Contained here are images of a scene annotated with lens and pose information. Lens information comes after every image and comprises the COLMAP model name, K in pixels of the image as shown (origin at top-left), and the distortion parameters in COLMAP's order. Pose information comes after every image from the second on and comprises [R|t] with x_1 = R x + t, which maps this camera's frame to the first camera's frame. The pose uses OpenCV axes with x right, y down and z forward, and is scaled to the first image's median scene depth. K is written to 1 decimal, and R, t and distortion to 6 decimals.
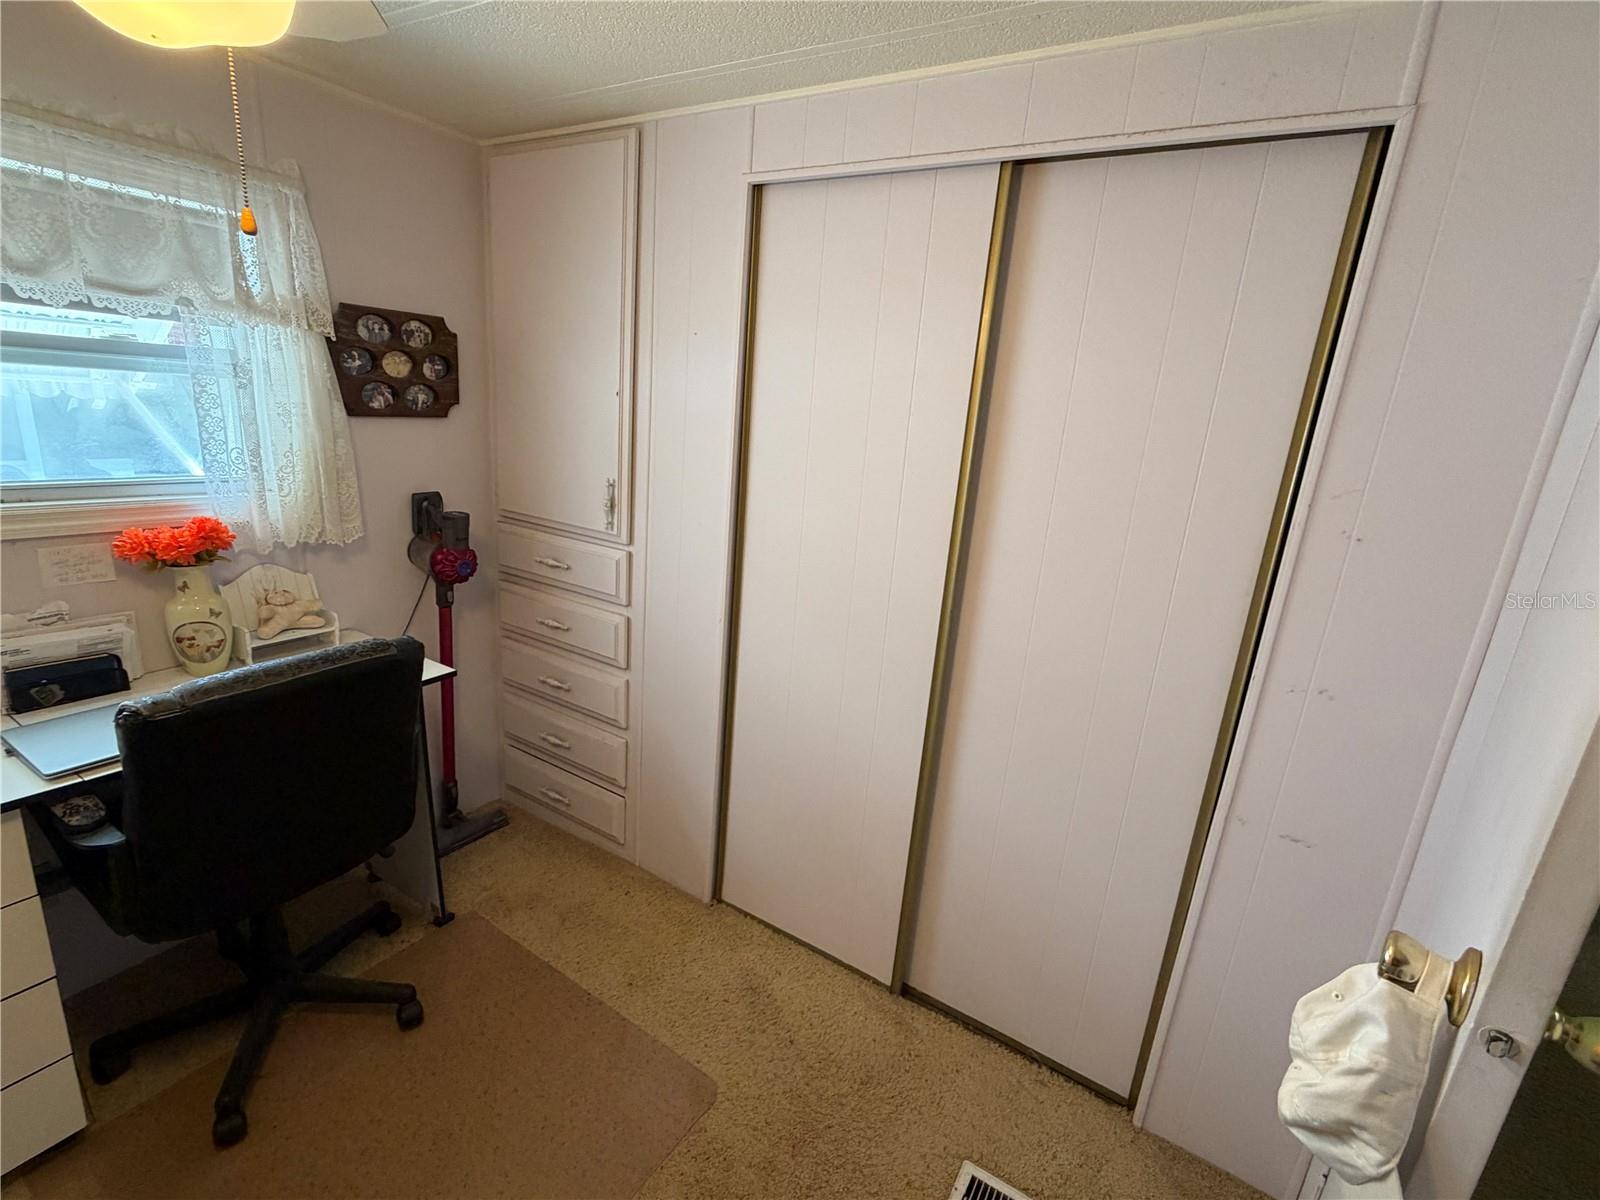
lens RADIAL K [[730.5, 0, 800.4], [0, 730.5, 597.7], [0, 0, 1]] dist [0.005603, -0.002614]
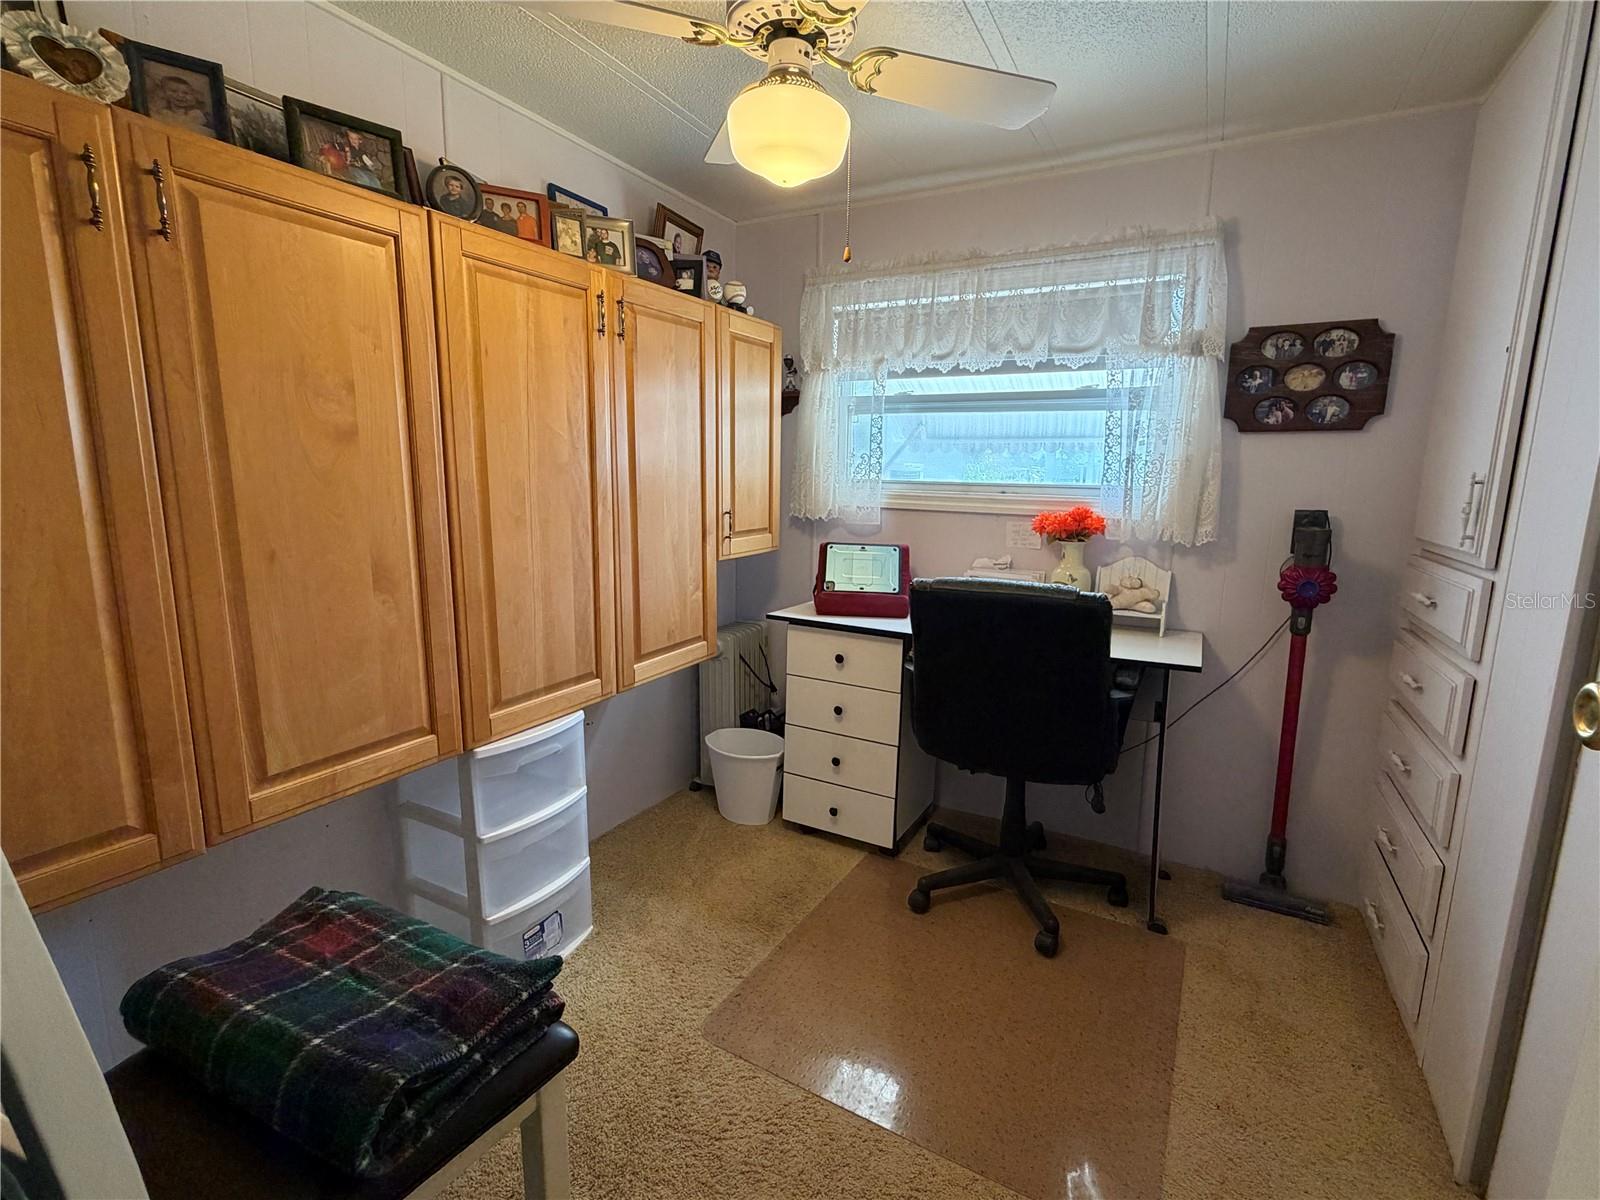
lens RADIAL K [[730.5, 0, 800.6], [0, 730.5, 599.9], [0, 0, 1]] dist [0.005603, -0.002614]
pose [[0.051229, 0.088647, -0.994745, 0.417874], [-0.272075, 0.959616, 0.071504, 0.080744], [0.960911, 0.266982, 0.073278, 0.357349]]
